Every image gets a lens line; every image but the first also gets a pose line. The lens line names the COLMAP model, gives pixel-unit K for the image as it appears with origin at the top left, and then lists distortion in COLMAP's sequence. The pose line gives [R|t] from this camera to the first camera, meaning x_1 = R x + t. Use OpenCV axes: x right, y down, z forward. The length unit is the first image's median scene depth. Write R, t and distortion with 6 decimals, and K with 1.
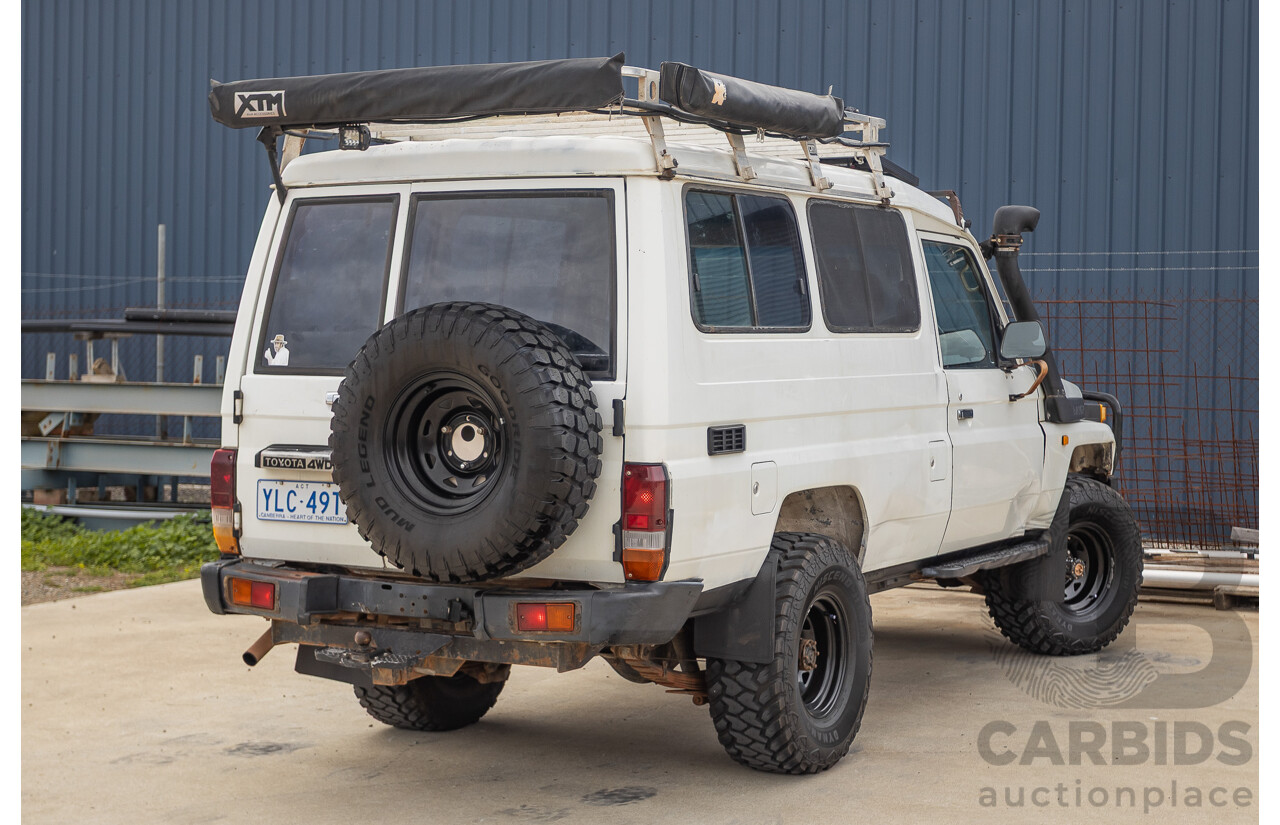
lens RADIAL K [[2277.7, 0, 638.9], [0, 2277.7, 416.1], [0, 0, 1]] dist [-0.008661, 0.000000]
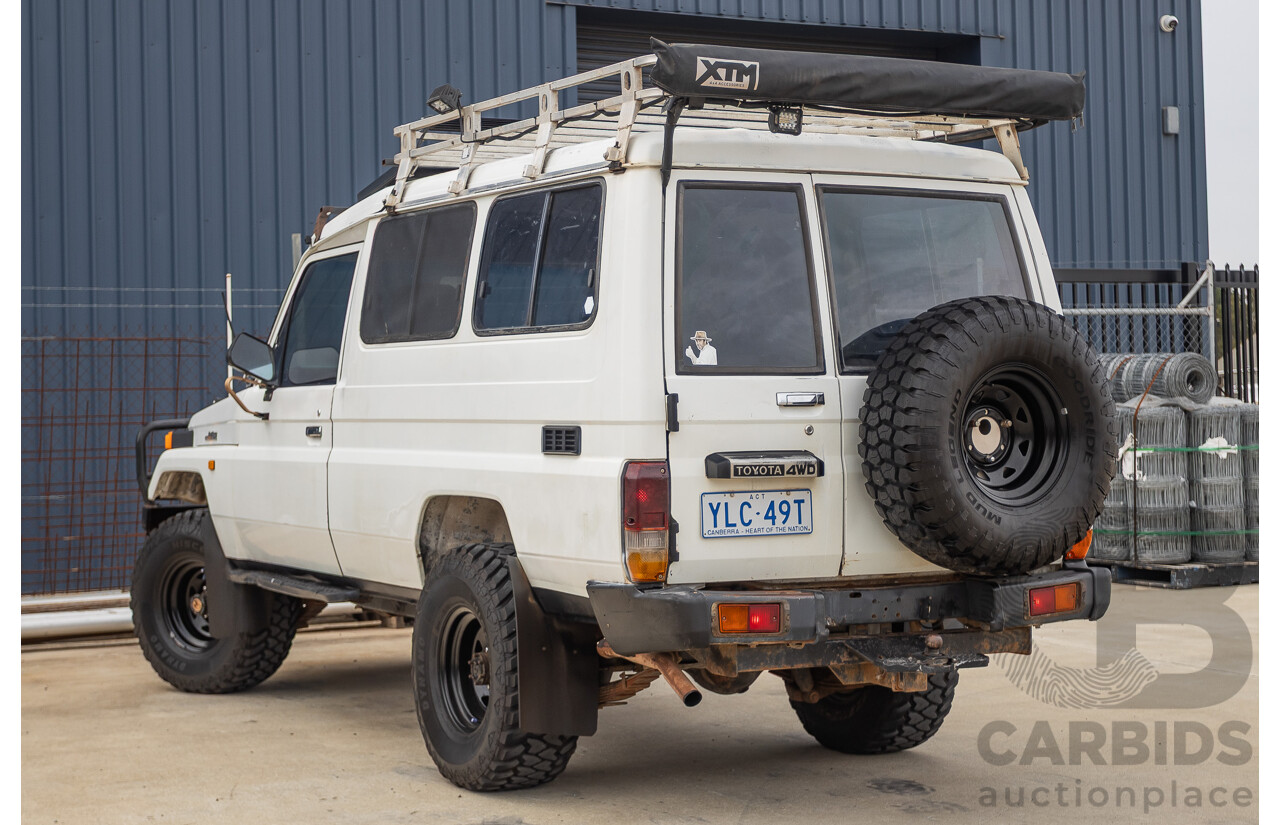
lens RADIAL K [[2277.7, 0, 643.5], [0, 2277.7, 412.8], [0, 0, 1]] dist [-0.008661, 0.000000]
pose [[0.528610, -0.013167, 0.848763, -0.948740], [0.044972, 0.998910, -0.012512, 0.006755], [-0.847673, 0.044785, 0.528626, 0.557711]]
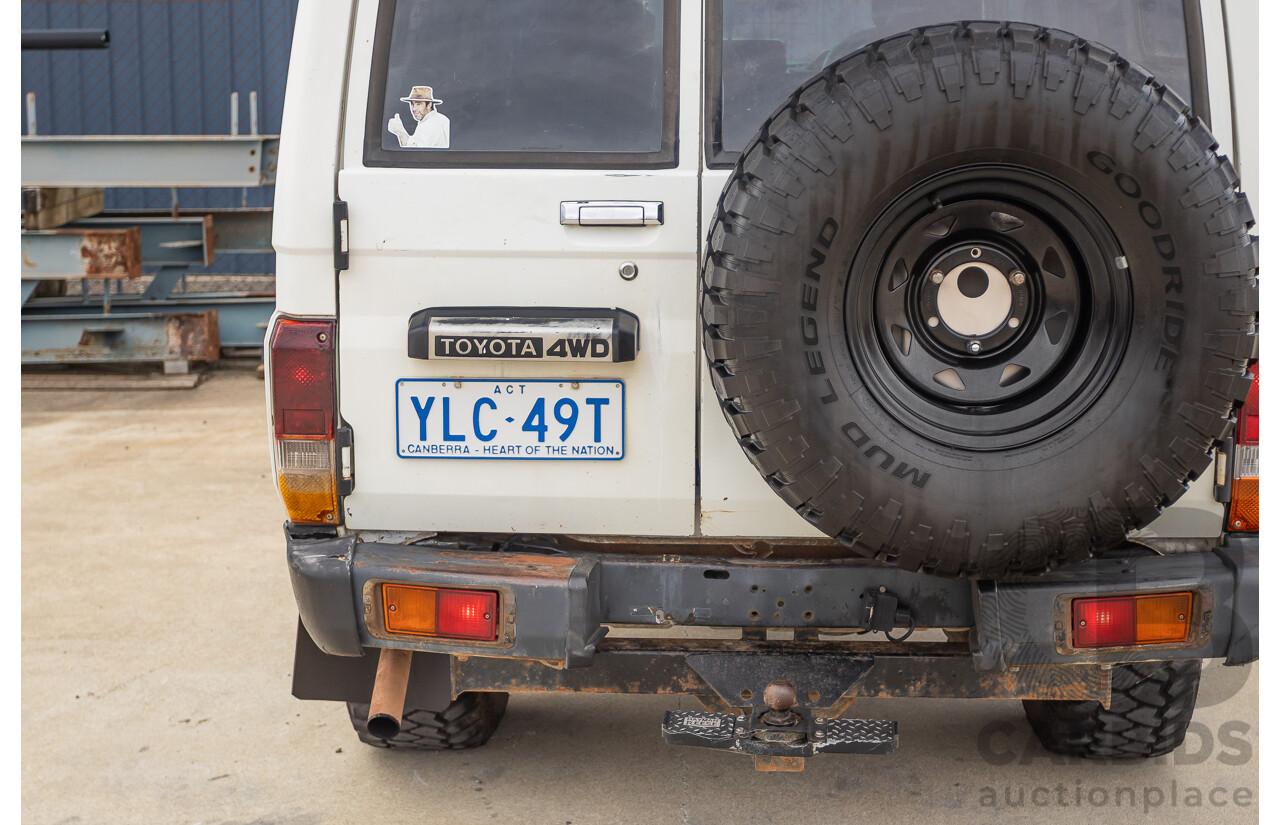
lens RADIAL K [[2139.5, 0, 639.3], [0, 2139.5, 412.2], [0, 0, 1]] dist [-0.013561, 0.000000]
pose [[0.890215, -0.085107, 0.447521, -0.336663], [0.021431, 0.989130, 0.145477, -0.032763], [-0.455037, -0.119914, 0.882361, 0.569595]]
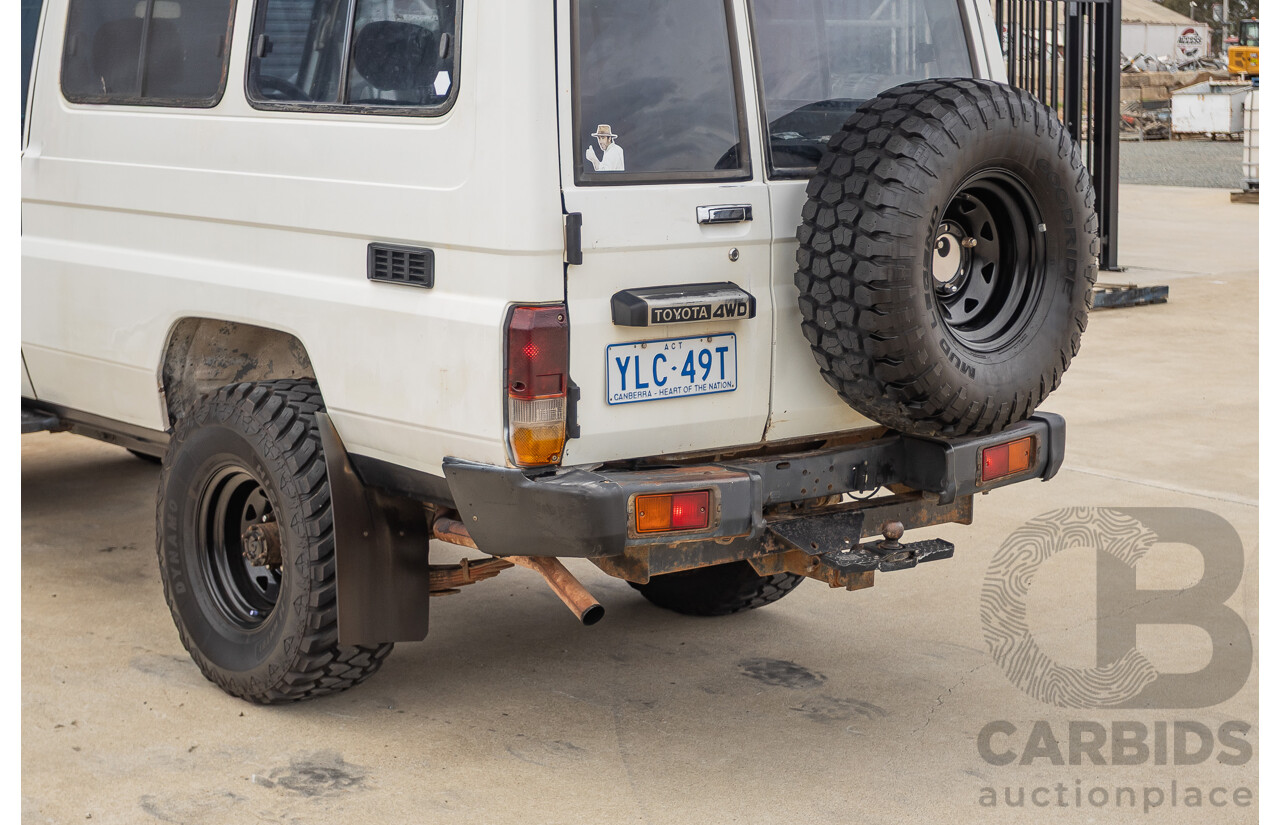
lens RADIAL K [[2277.7, 0, 632.2], [0, 2277.7, 411.5], [0, 0, 1]] dist [-0.008661, 0.000000]
pose [[0.347077, -0.142329, 0.926974, -0.795610], [0.030991, 0.989618, 0.140343, -0.046696], [-0.937324, -0.019982, 0.347885, 0.775297]]
